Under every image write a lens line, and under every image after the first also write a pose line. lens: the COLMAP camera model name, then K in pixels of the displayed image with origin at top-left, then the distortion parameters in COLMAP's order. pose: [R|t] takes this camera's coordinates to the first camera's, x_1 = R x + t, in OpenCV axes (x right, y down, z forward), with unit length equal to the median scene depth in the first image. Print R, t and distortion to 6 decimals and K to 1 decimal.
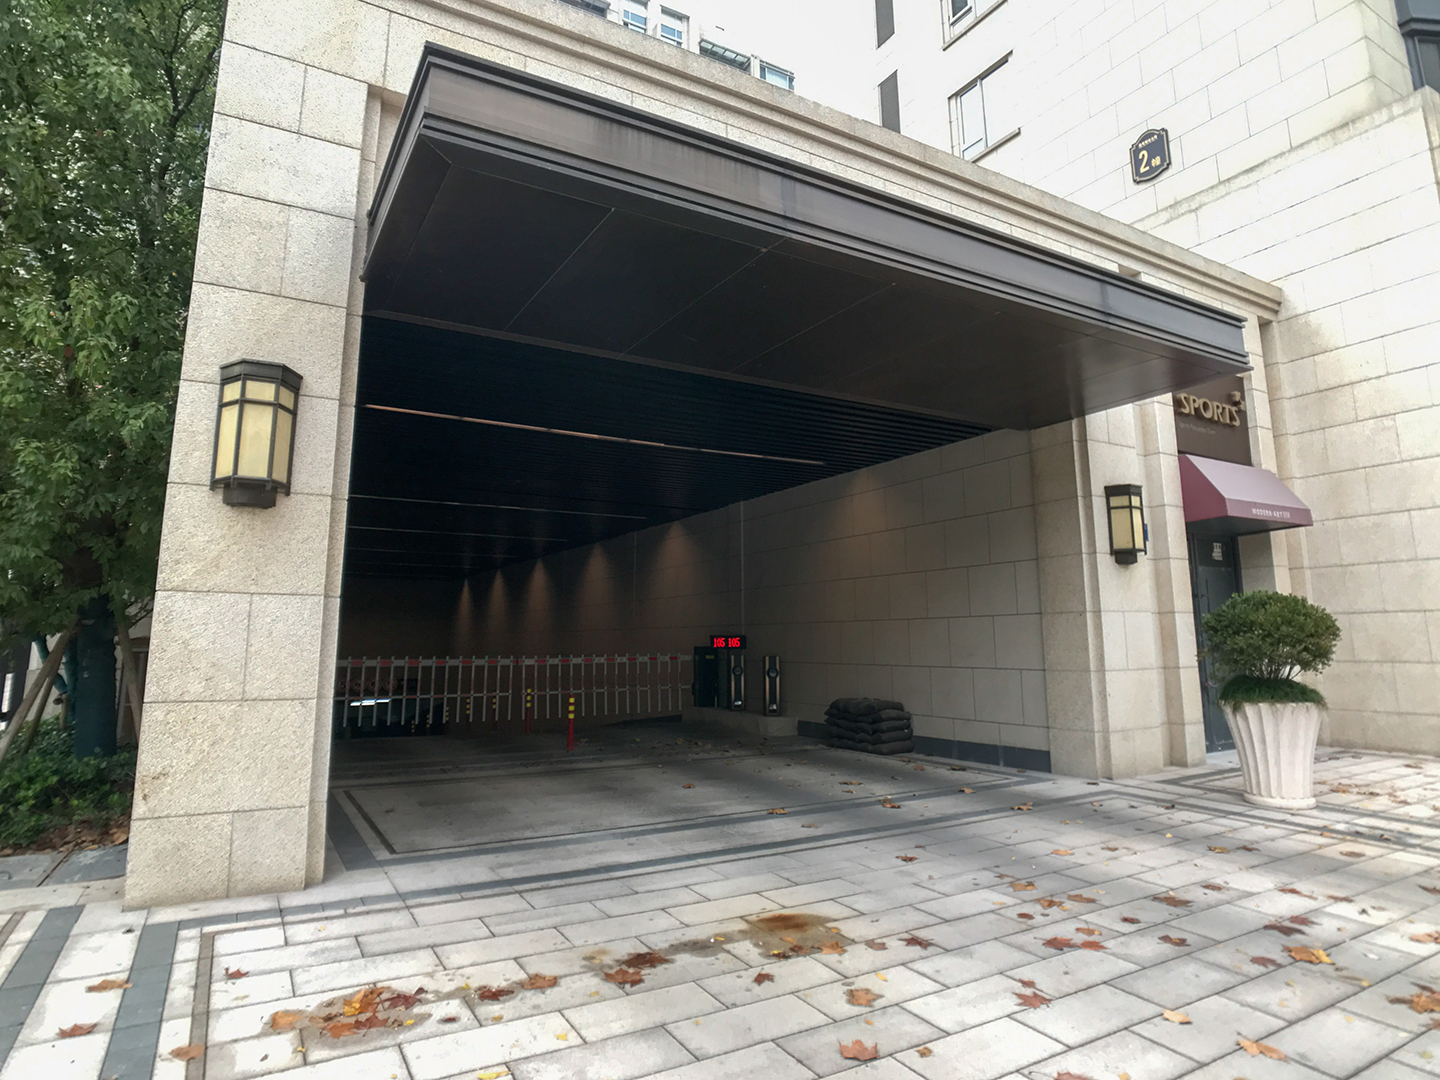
lens RADIAL K [[860.3, 0, 717.0], [0, 860.3, 483.7], [0, 0, 1]] dist [-0.036518, 0.001292]
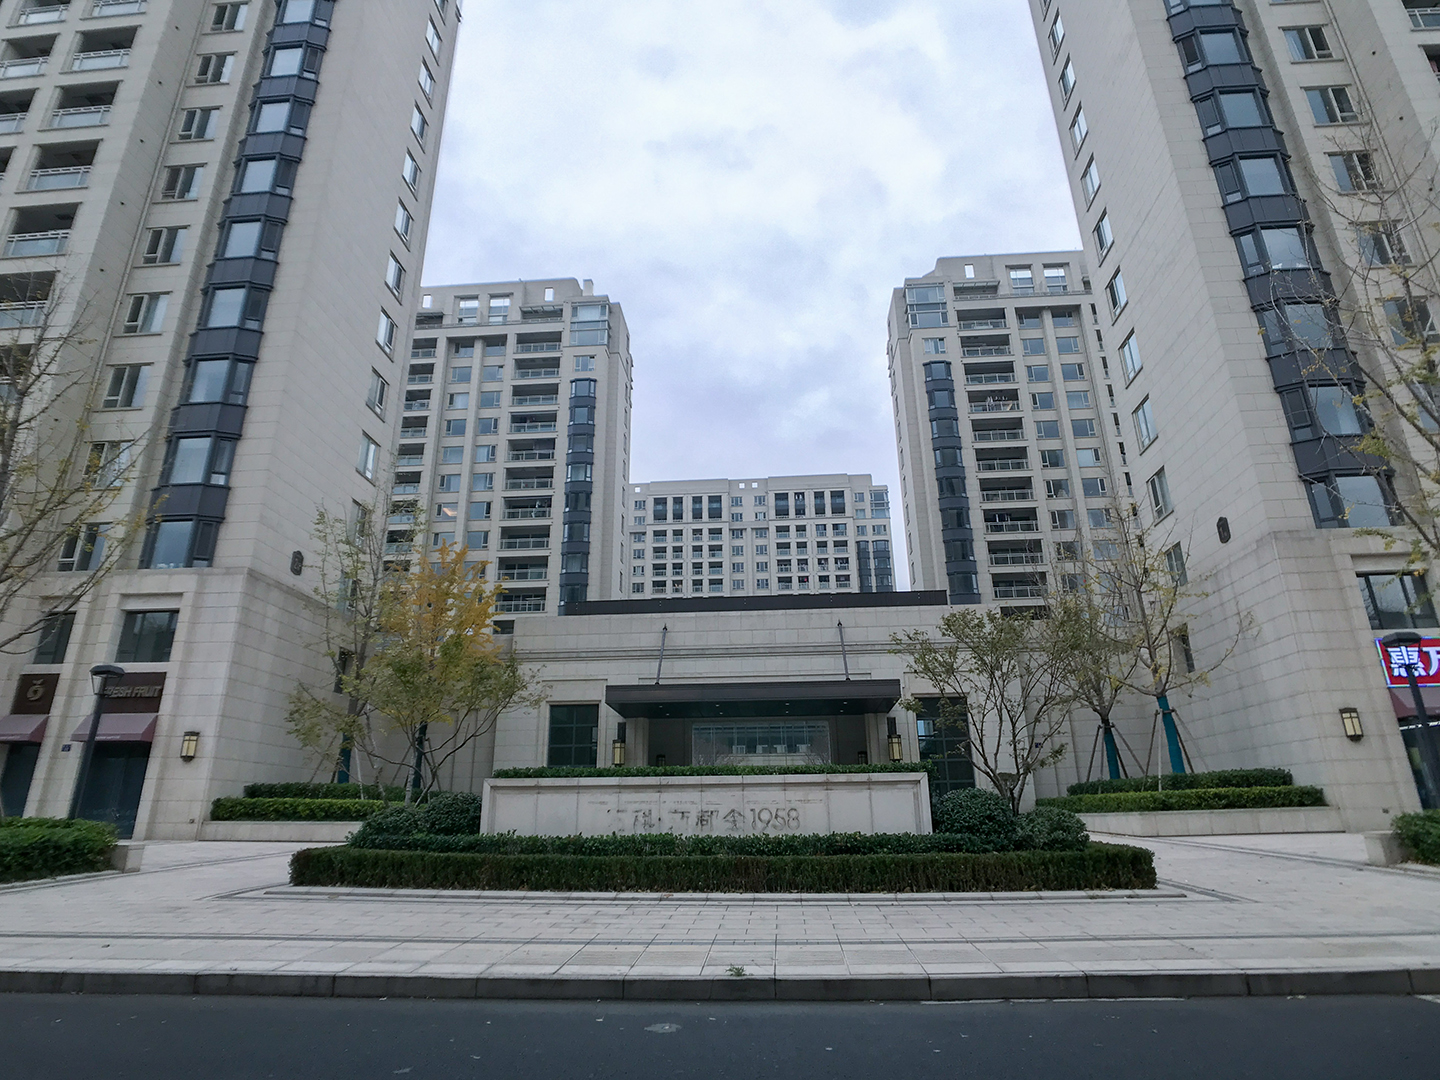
lens RADIAL K [[860.3, 0, 717.0], [0, 860.3, 483.7], [0, 0, 1]] dist [-0.036518, 0.001292]
pose [[0.833339, -0.220139, -0.507035, 0.656472], [0.113095, 0.965774, -0.233432, -0.195330], [0.541068, 0.137185, 0.829714, -1.505825]]
